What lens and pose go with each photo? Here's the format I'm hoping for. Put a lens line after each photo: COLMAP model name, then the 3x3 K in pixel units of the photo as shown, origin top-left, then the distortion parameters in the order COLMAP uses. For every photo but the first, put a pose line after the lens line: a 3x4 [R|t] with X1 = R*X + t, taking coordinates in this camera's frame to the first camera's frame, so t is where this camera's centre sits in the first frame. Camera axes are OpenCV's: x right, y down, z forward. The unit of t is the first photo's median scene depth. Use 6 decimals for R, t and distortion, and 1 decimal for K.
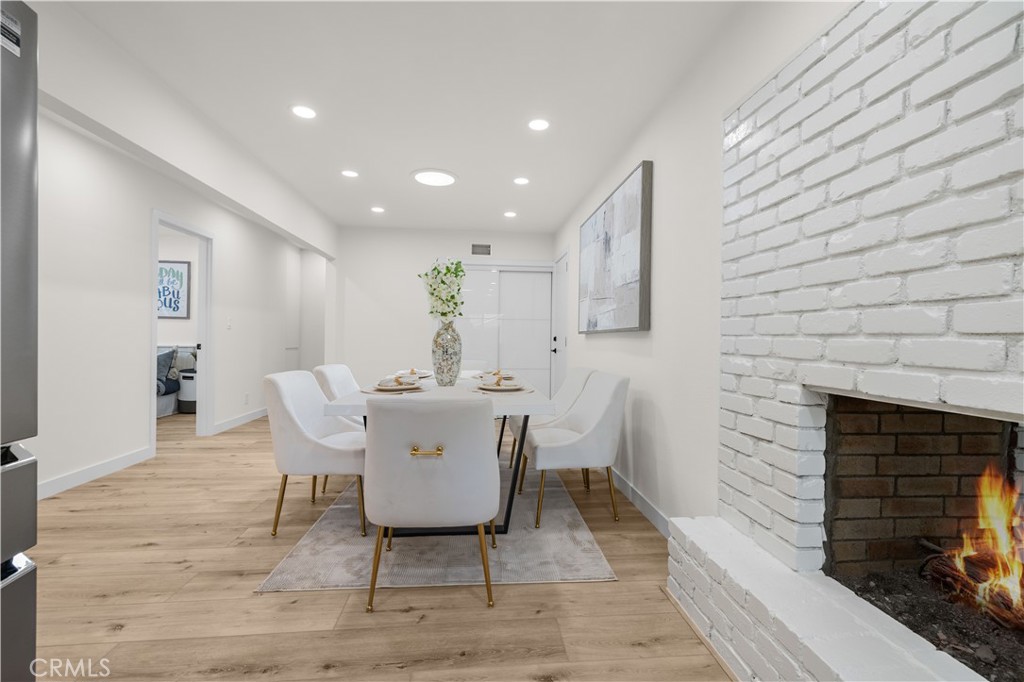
lens RADIAL K [[433.2, 0, 514.0], [0, 433.2, 338.4], [0, 0, 1]] dist [0.001218, 0.000741]
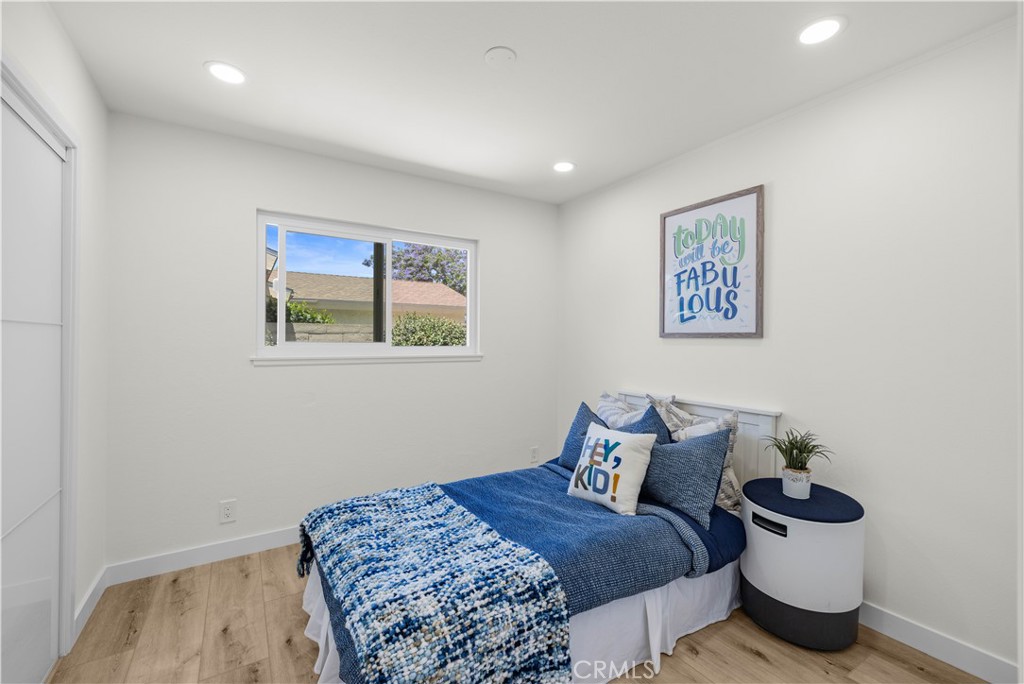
lens RADIAL K [[433.2, 0, 513.5], [0, 433.2, 341.4], [0, 0, 1]] dist [0.001218, 0.000741]
pose [[0.446258, -0.012432, -0.894818, -0.512332], [0.007212, 0.999921, -0.010295, -0.039494], [0.894875, -0.001859, 0.446312, 0.643718]]
